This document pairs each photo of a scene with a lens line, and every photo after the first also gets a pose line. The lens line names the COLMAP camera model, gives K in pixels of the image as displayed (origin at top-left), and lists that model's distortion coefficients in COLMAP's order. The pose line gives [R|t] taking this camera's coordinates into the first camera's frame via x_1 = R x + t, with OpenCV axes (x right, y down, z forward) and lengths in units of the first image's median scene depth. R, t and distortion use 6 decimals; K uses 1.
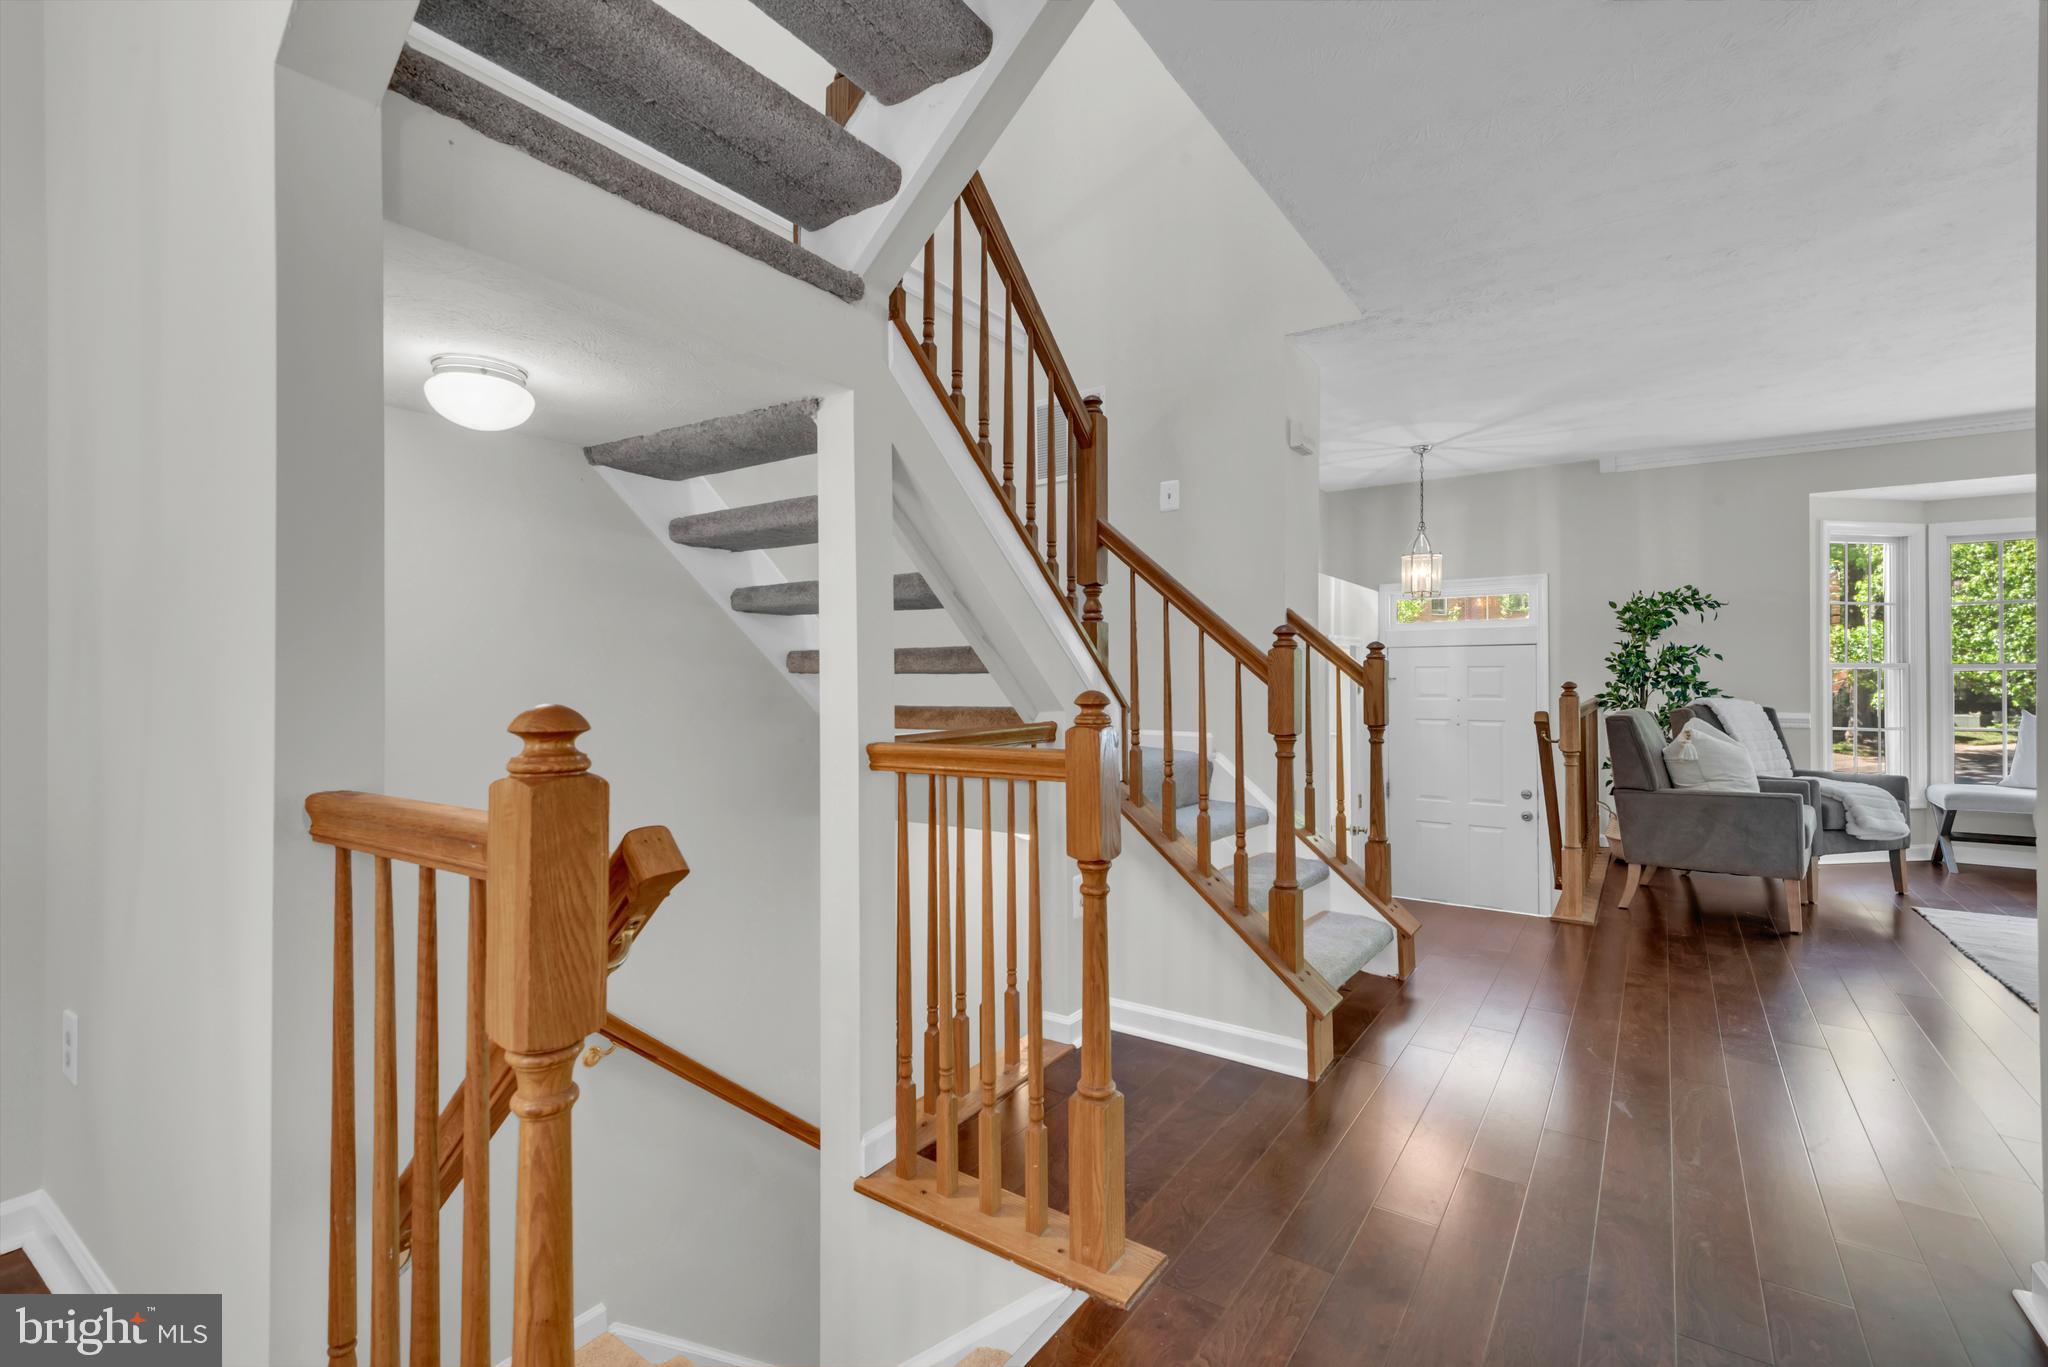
lens RADIAL K [[920.0, 0, 1021.1], [0, 920.0, 673.1], [0, 0, 1]] dist [0.032911, -0.016694]
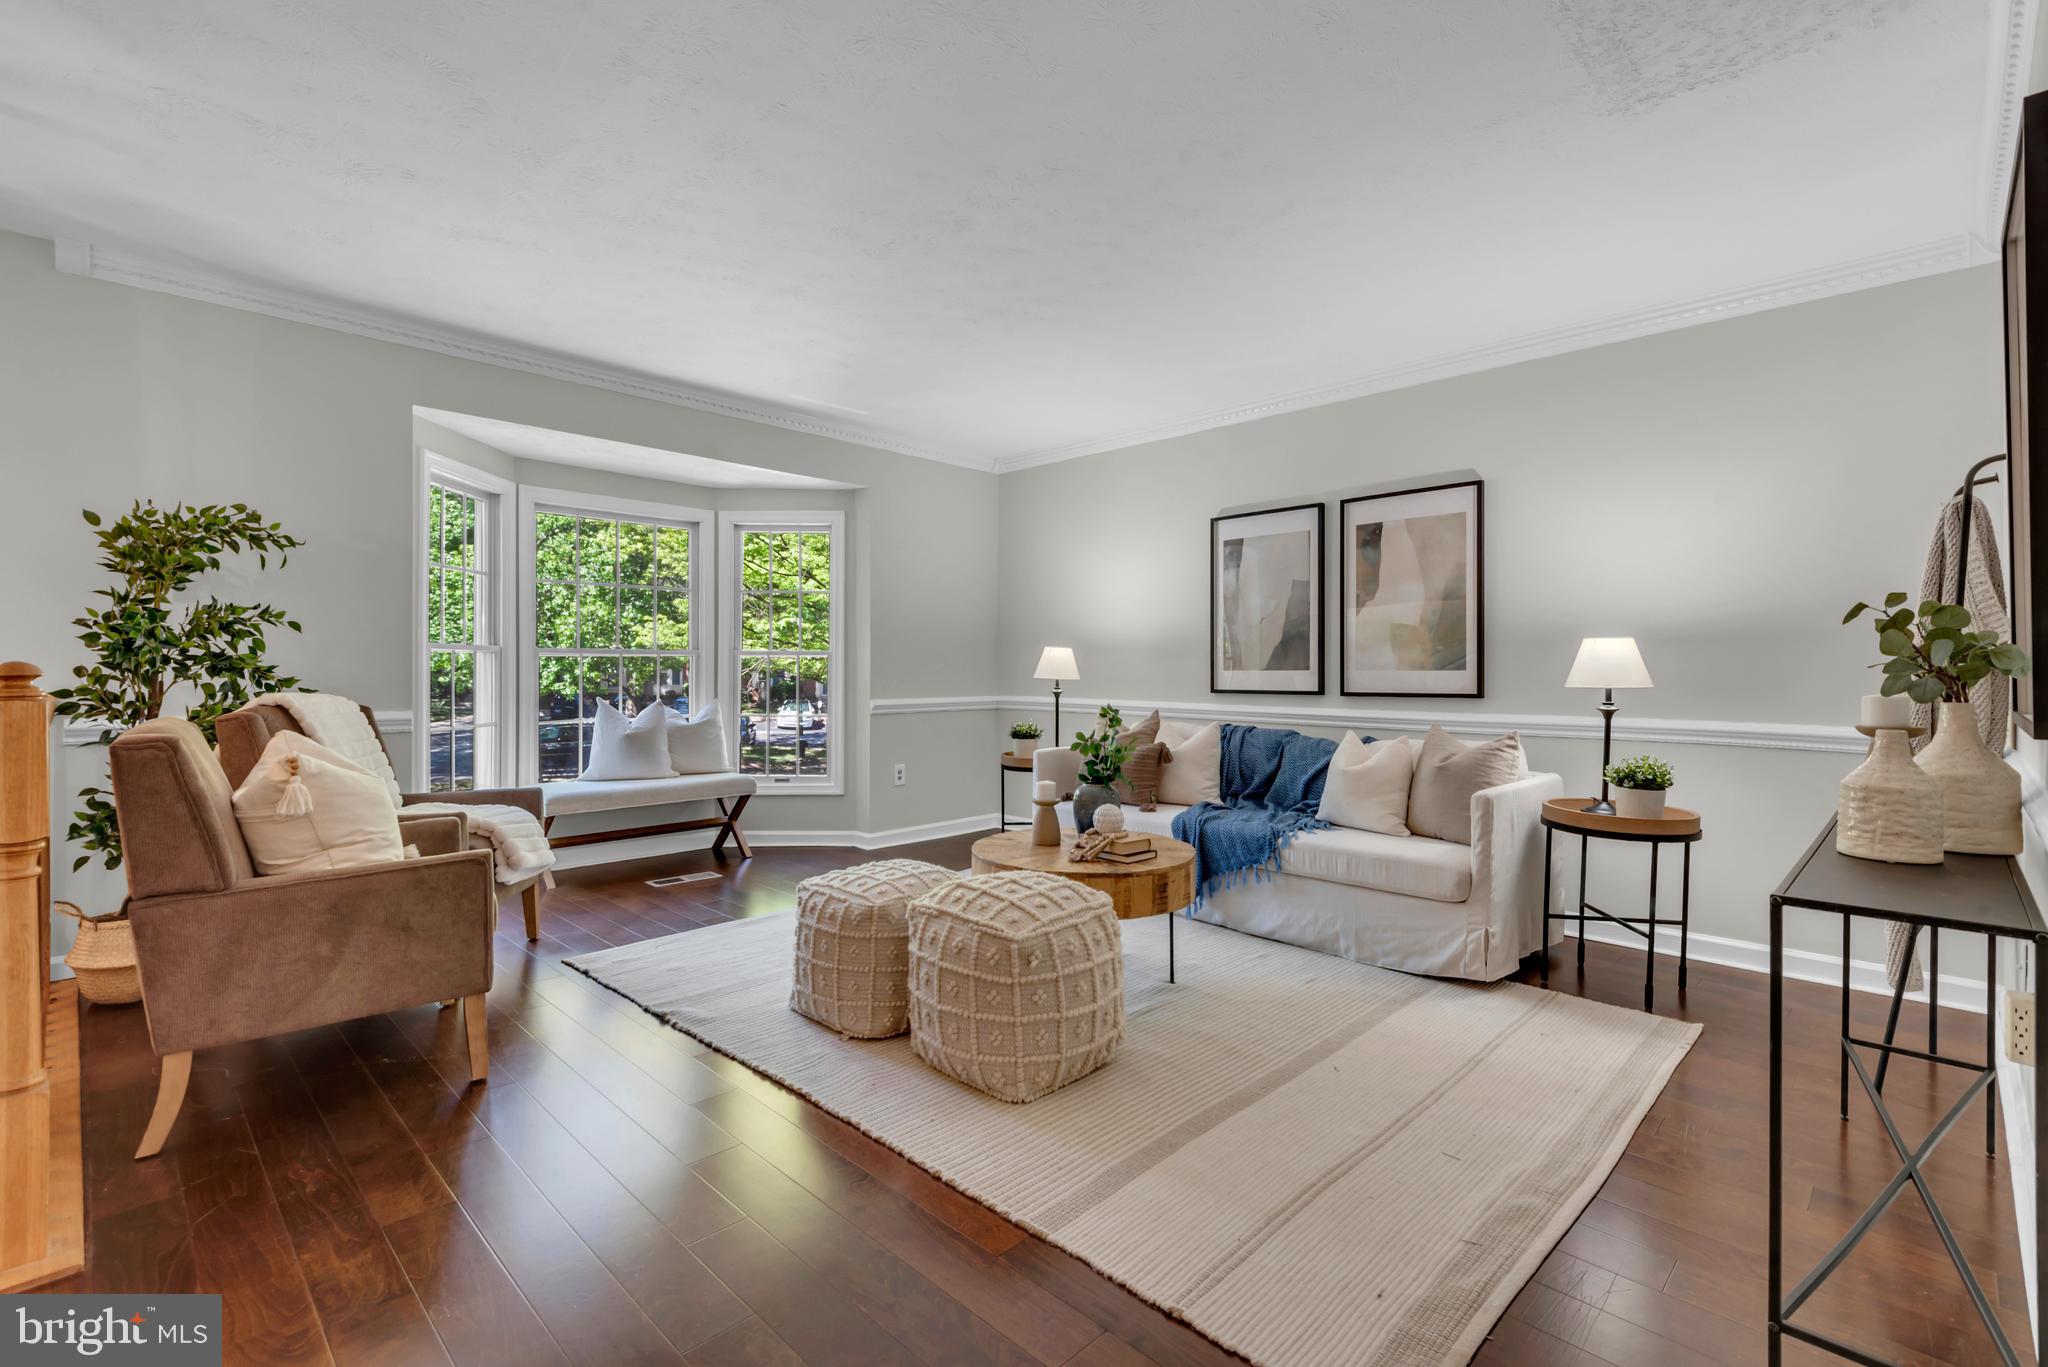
lens RADIAL K [[920.0, 0, 1021.1], [0, 920.0, 673.1], [0, 0, 1]] dist [0.032911, -0.016694]
pose [[0.176356, -0.001662, 0.984325, 0.273359], [-0.010803, 0.999935, 0.003624, 0.007470], [-0.984267, -0.011273, 0.176327, 0.506949]]
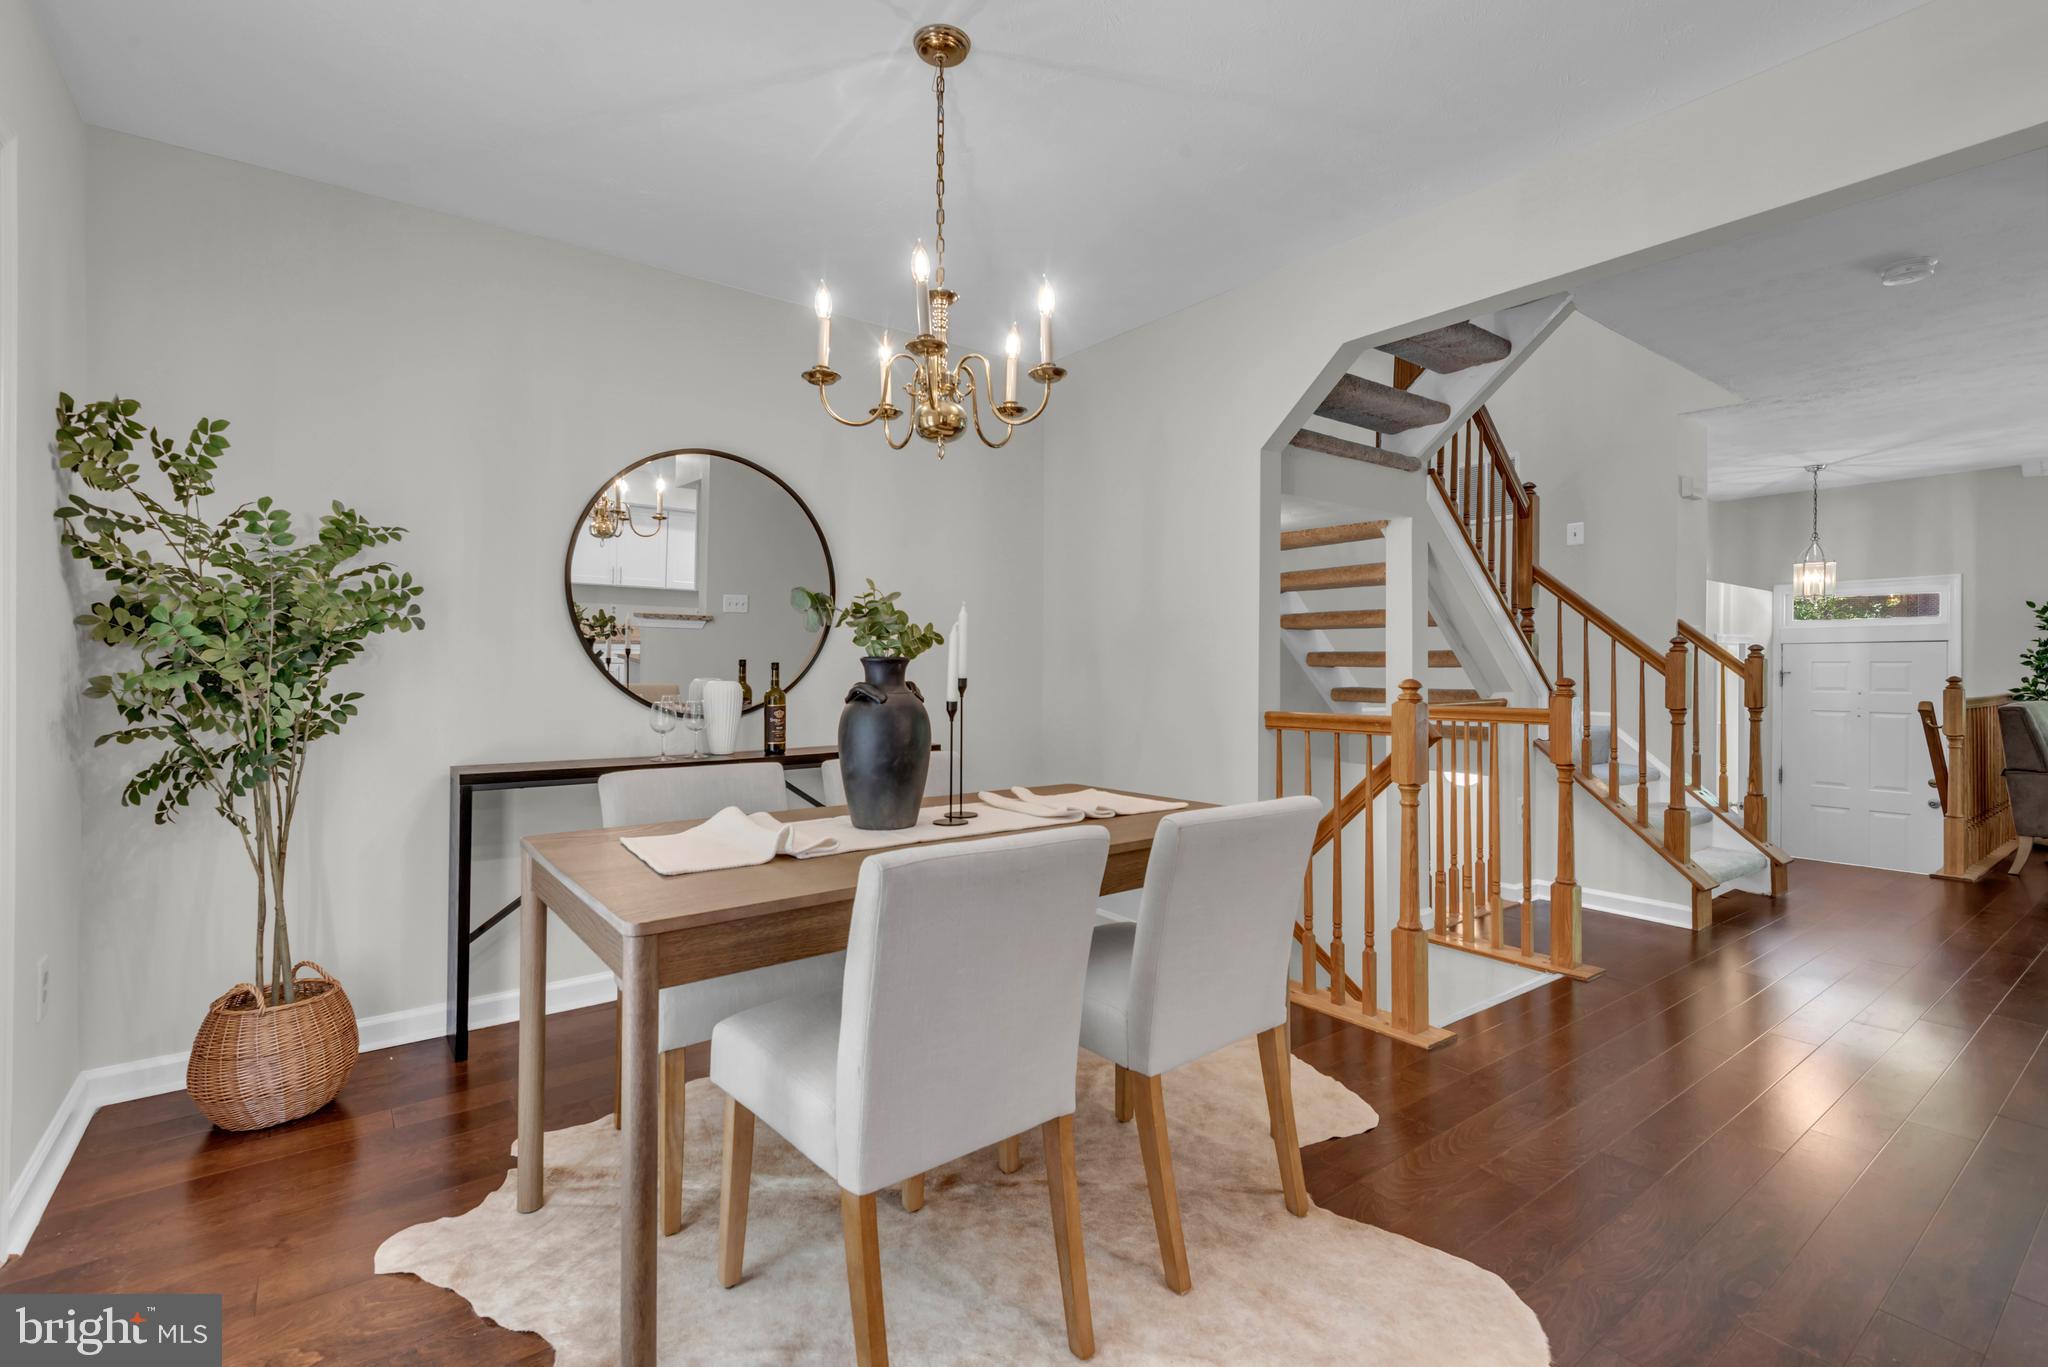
lens RADIAL K [[943.0, 0, 1014.7], [0, 943.0, 669.7], [0, 0, 1]] dist [-0.000583, -0.000830]
pose [[0.948043, 0.006648, -0.318073, -0.156940], [-0.004336, 0.999959, 0.007977, -0.003559], [0.318113, -0.006184, 0.948033, -0.501266]]
